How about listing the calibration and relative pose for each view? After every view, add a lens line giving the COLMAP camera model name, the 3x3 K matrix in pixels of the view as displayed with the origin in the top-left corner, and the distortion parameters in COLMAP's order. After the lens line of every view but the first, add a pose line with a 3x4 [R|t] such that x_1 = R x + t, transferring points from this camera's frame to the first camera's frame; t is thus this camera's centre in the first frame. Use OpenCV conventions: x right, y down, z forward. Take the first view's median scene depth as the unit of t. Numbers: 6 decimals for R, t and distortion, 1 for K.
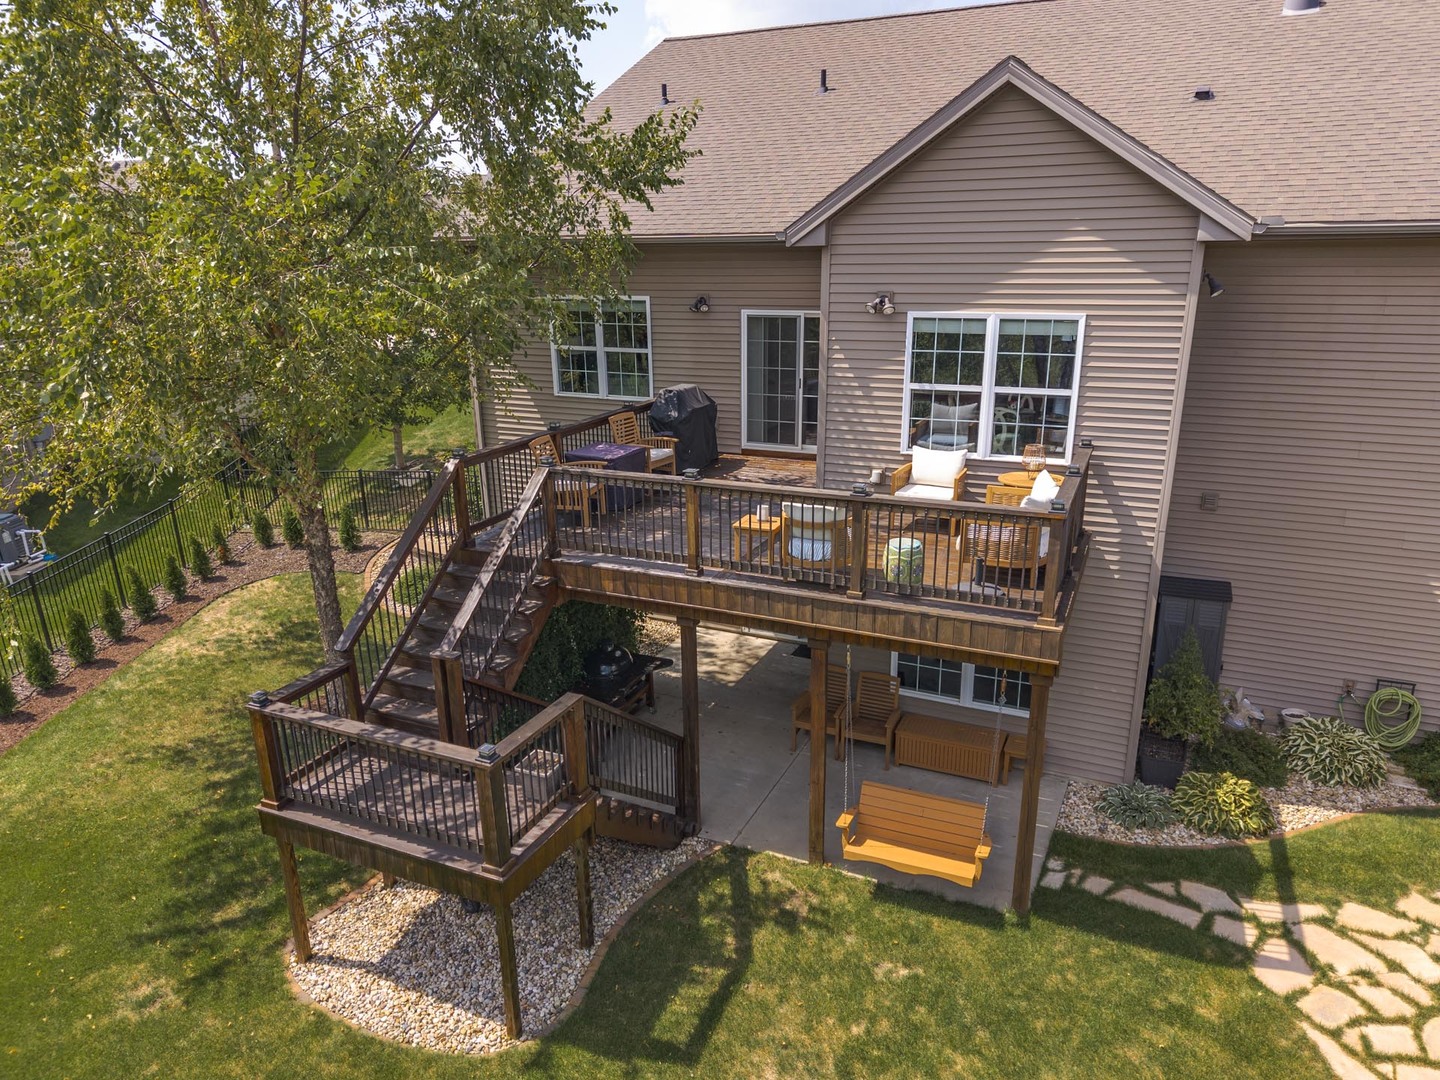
lens RADIAL K [[977.5, 0, 722.1], [0, 977.5, 571.5], [0, 0, 1]] dist [0.035294, -0.040095]
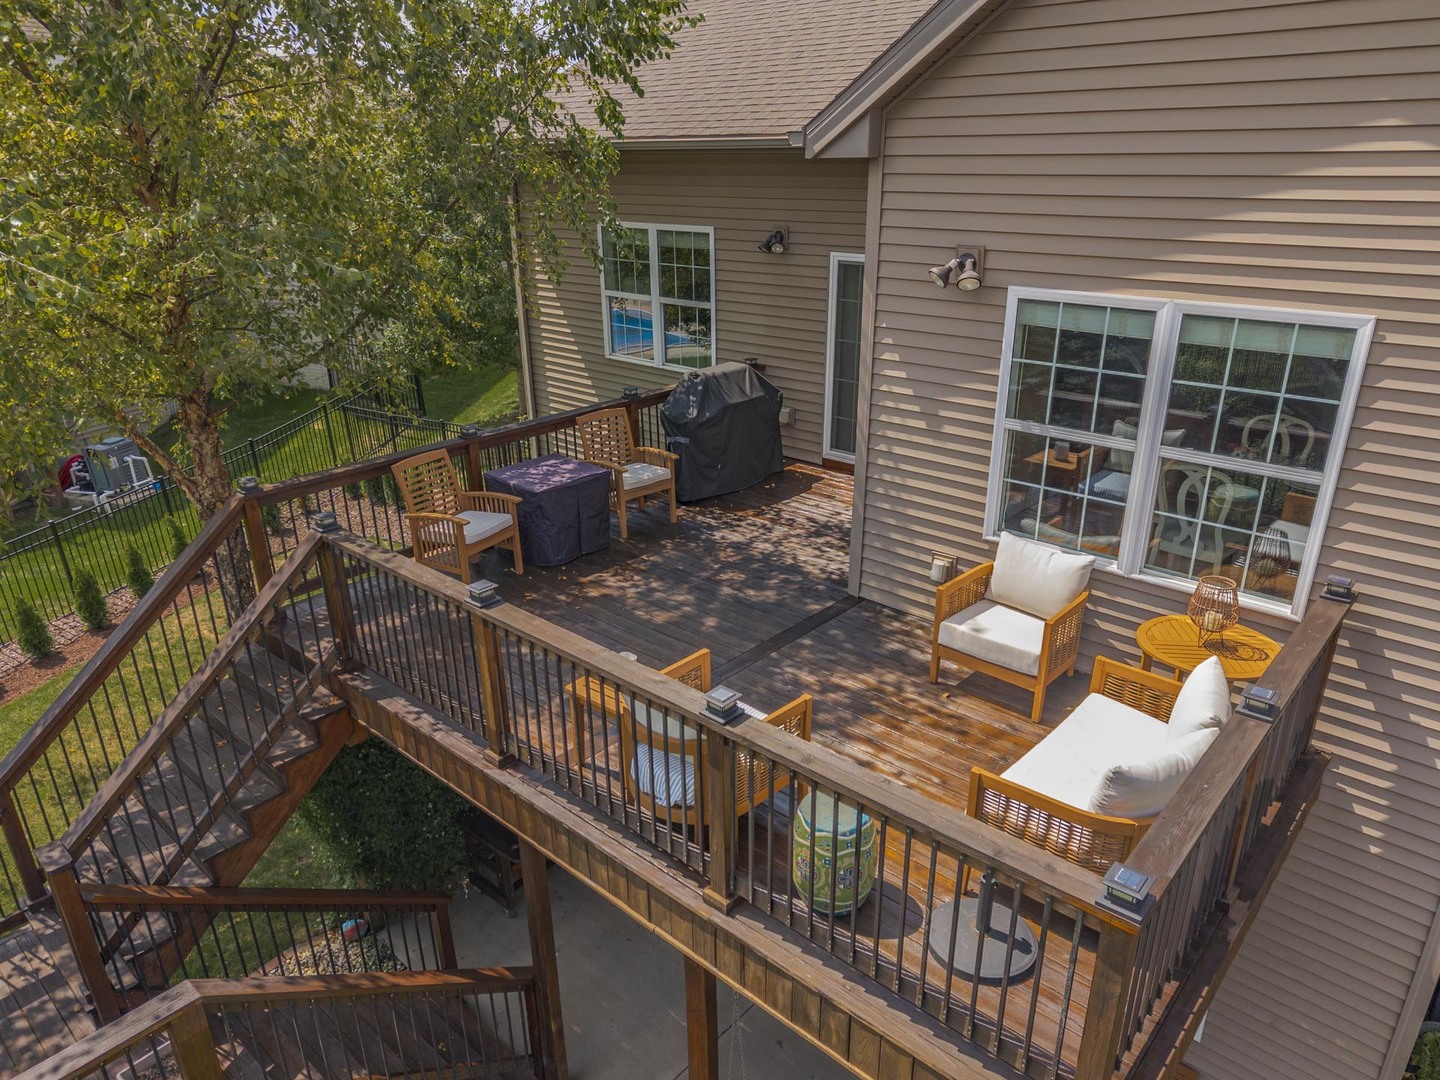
lens RADIAL K [[977.5, 0, 722.8], [0, 977.5, 570.5], [0, 0, 1]] dist [0.035294, -0.040095]
pose [[0.954866, 0.118335, -0.272447, 0.208112], [-0.093407, 0.990311, 0.102762, -0.155679], [0.281967, -0.072676, 0.956667, 0.445286]]
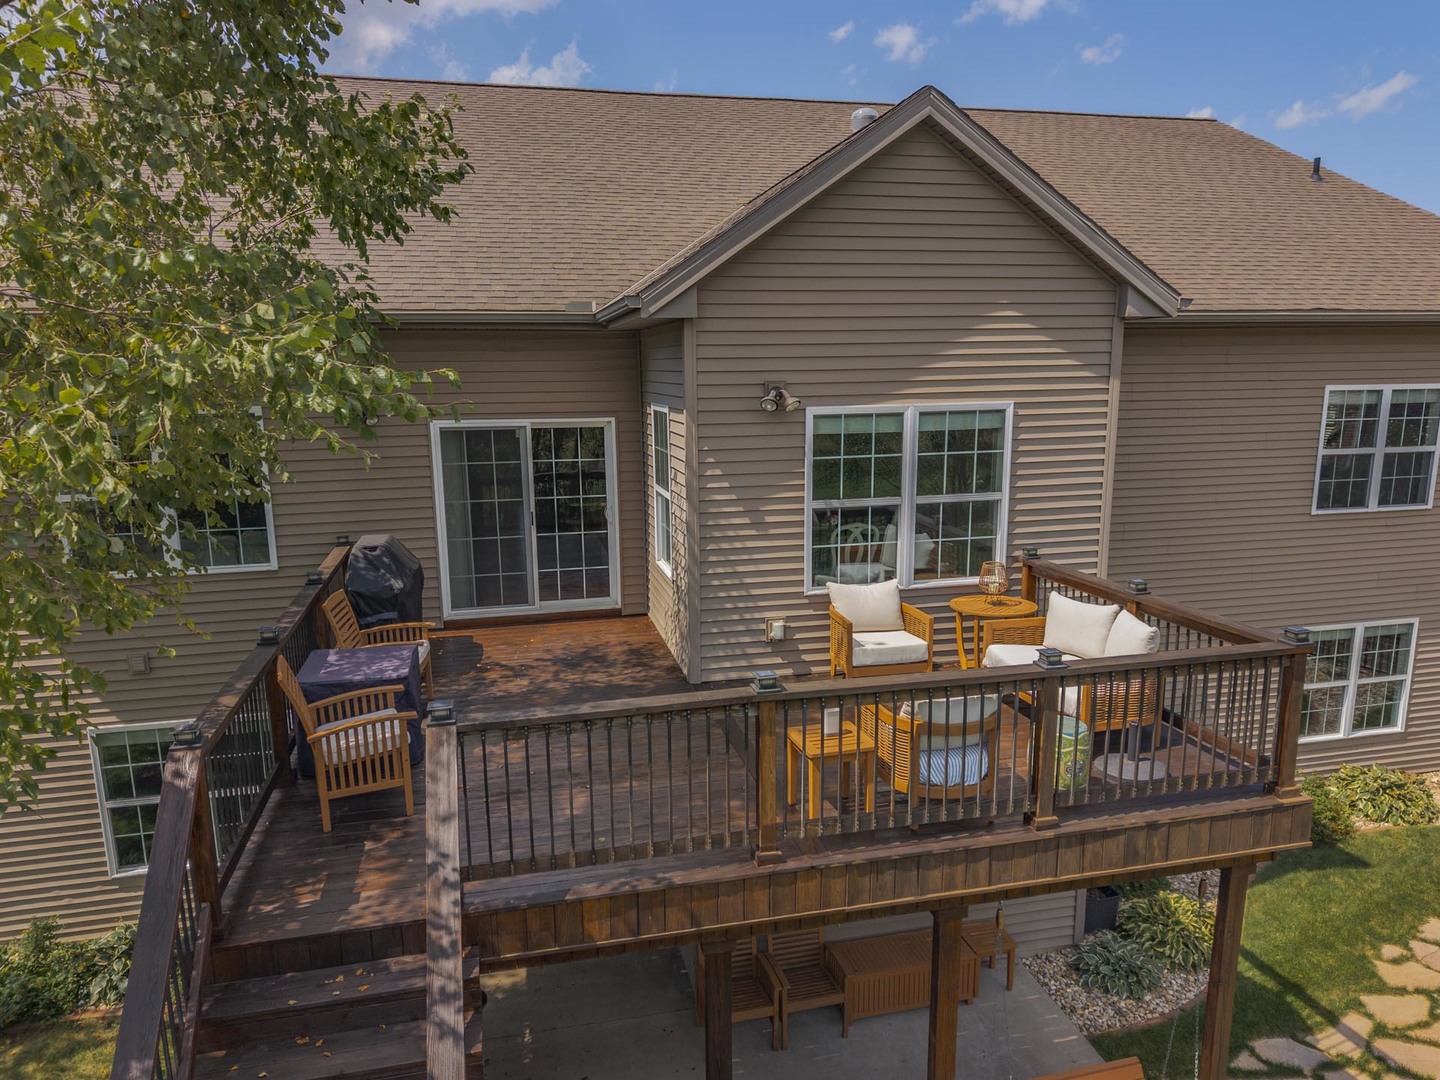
lens RADIAL K [[977.5, 0, 713.6], [0, 977.5, 564.8], [0, 0, 1]] dist [0.035294, -0.040095]
pose [[0.787998, -0.120014, 0.603867, -0.331744], [0.197335, 0.978305, -0.063077, -0.117775], [-0.583196, 0.168869, 0.794585, 0.482863]]
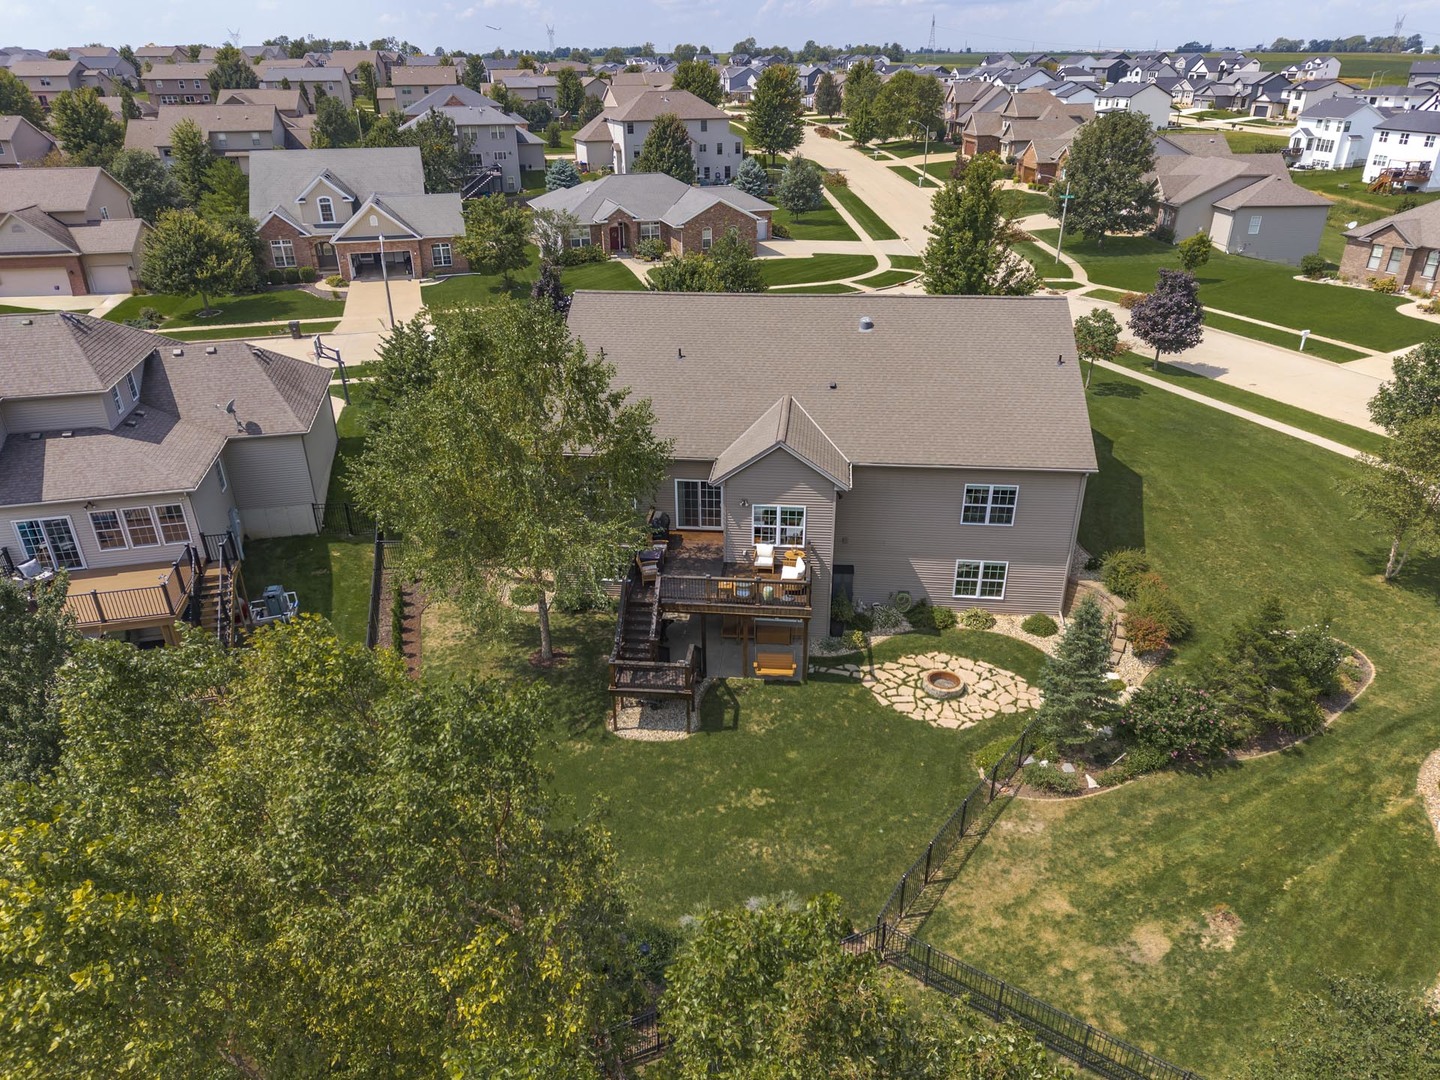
lens RADIAL K [[977.5, 0, 720.2], [0, 977.5, 548.1], [0, 0, 1]] dist [0.035294, -0.040095]
pose [[0.948106, -0.138242, 0.286328, -0.837151], [0.098176, 0.983813, 0.149909, -0.617078], [-0.302417, -0.114019, 0.946332, -1.979501]]
